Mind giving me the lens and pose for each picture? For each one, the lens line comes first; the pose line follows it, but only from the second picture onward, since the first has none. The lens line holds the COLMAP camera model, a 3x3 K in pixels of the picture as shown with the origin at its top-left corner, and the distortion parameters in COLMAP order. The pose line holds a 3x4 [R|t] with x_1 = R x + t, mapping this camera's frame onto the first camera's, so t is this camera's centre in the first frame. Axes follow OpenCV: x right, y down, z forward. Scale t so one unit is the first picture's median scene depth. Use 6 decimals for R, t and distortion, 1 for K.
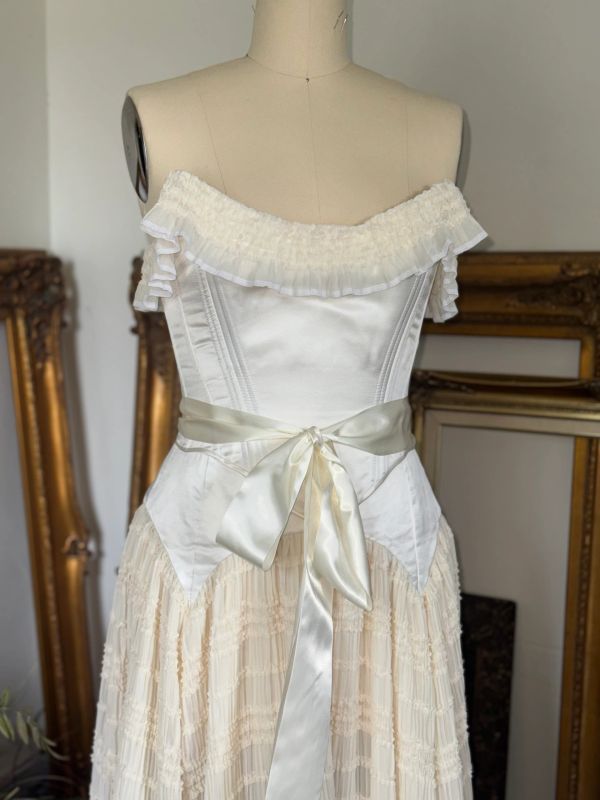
lens RADIAL K [[1098.7, 0, 301.1], [0, 1098.7, 399.8], [0, 0, 1]] dist [0.081058, 0.009184]
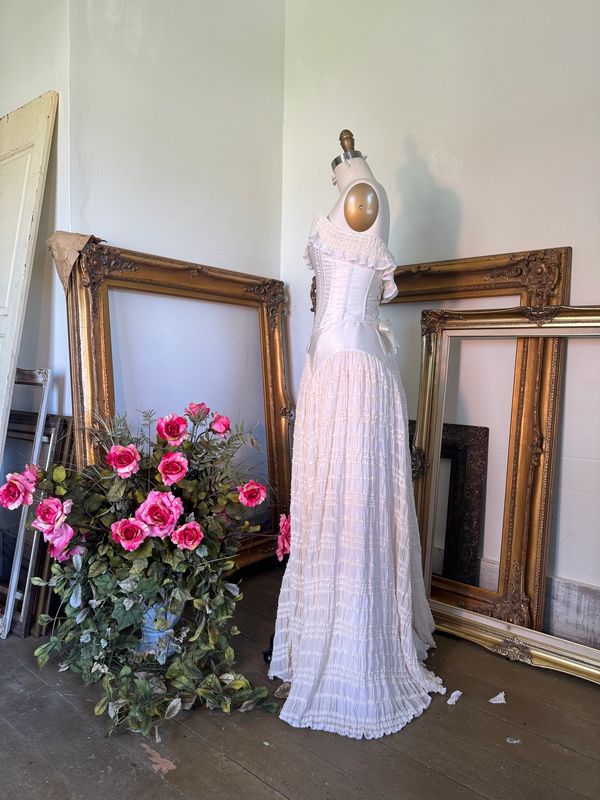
lens RADIAL K [[555.5, 0, 300.1], [0, 555.5, 399.1], [0, 0, 1]] dist [0.160553, -0.294324]
pose [[0.976904, 0.025864, -0.212110, 0.077765], [-0.040736, 0.996985, -0.066045, 0.225171], [0.209762, 0.073160, 0.975012, -0.105713]]
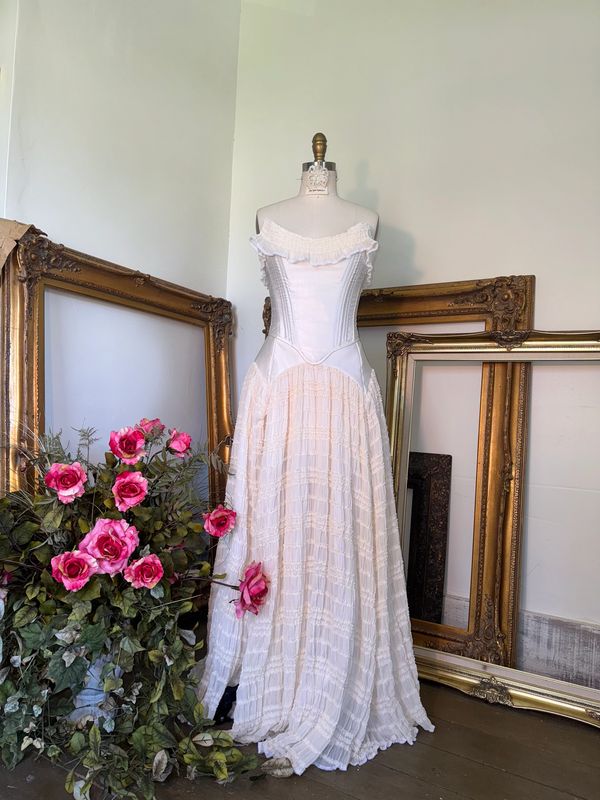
lens RADIAL K [[556.0, 0, 297.1], [0, 556.0, 401.4], [0, 0, 1]] dist [0.092525, -0.149228]
pose [[0.998411, 0.038346, -0.041281, -0.049211], [-0.044420, 0.986439, -0.158006, 0.272967], [0.034662, 0.159589, 0.986575, -0.025356]]
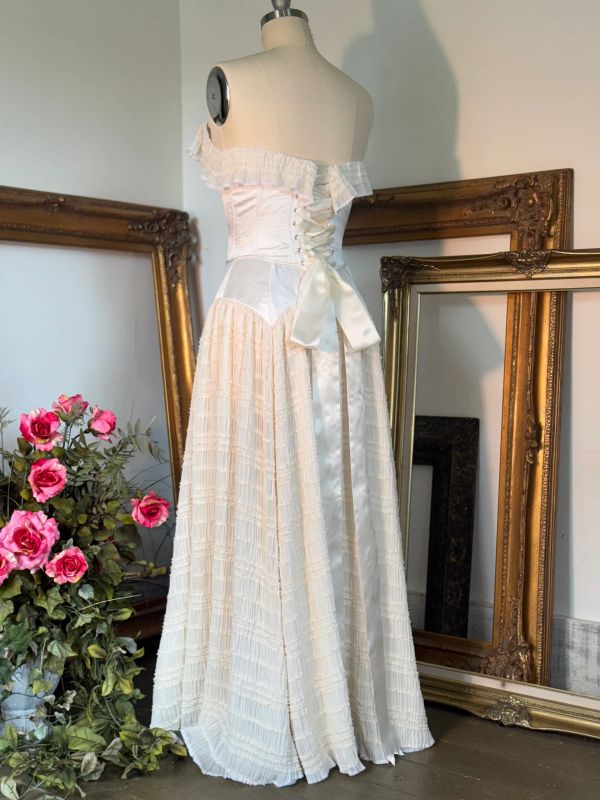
lens RADIAL K [[1121.3, 0, 297.7], [0, 1121.3, 400.8], [0, 0, 1]] dist [0.166730, 0.029207]
pose [[0.986573, -0.006840, -0.163180, 0.212743], [-0.005078, 0.997355, -0.072509, 0.284390], [0.163245, 0.072364, 0.983928, -0.549432]]
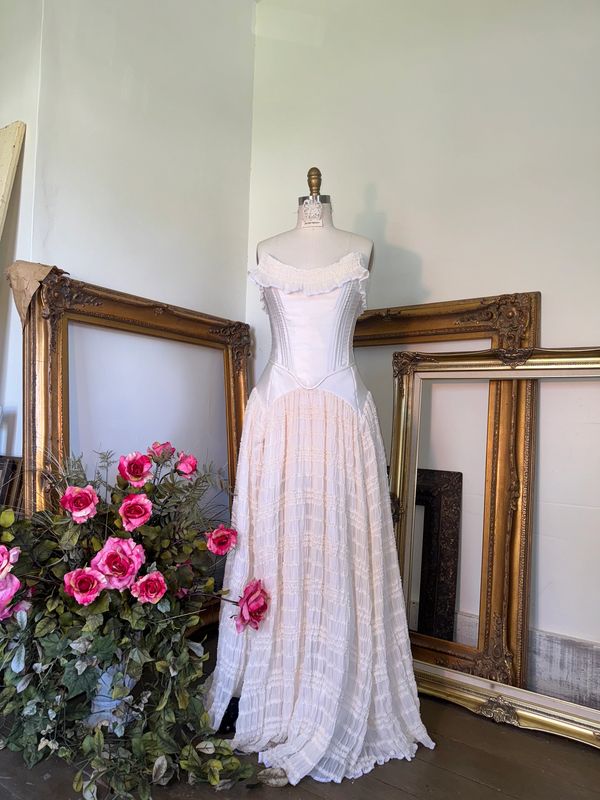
lens RADIAL K [[556.9, 0, 289.6], [0, 556.9, 401.5], [0, 0, 1]] dist [0.094965, -0.150428]
pose [[0.989680, 0.018404, -0.142110, 0.029269], [-0.042353, 0.984980, -0.167396, 0.252620], [0.136894, 0.171687, 0.975594, -0.061520]]
